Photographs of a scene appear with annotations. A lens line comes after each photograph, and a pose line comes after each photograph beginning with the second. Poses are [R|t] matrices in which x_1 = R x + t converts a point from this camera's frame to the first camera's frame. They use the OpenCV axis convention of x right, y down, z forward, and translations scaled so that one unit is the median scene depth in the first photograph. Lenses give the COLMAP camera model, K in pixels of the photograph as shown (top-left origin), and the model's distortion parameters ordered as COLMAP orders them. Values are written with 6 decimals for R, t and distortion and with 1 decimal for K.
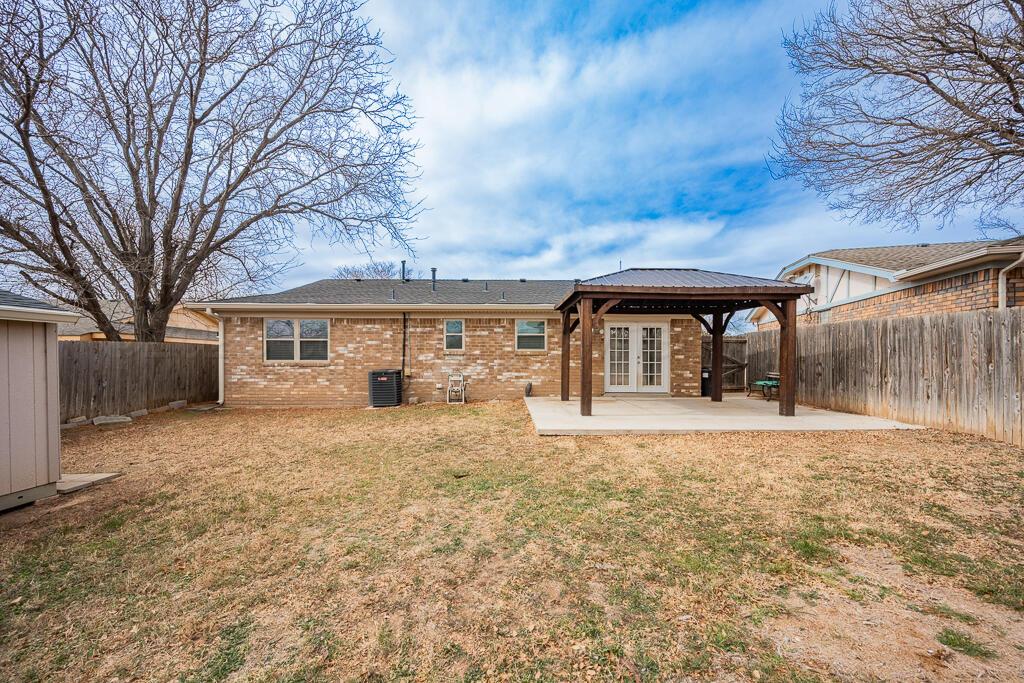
lens RADIAL K [[407.7, 0, 506.3], [0, 407.7, 364.3], [0, 0, 1]] dist [-0.004250, -0.000049]
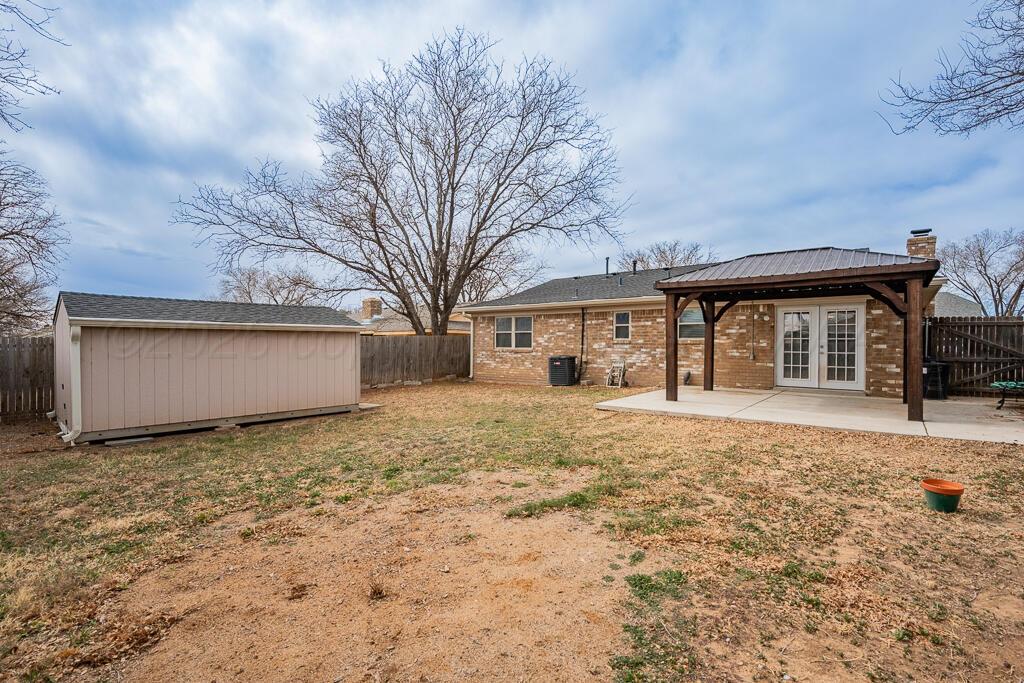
lens RADIAL K [[476.9, 0, 514.6], [0, 476.9, 341.1], [0, 0, 1]] dist [-0.000218, -0.001373]
pose [[0.763642, -0.002550, -0.645635, 0.484900], [-0.010198, 0.999820, -0.016011, -0.006586], [0.645560, 0.018811, 0.763478, -0.173508]]
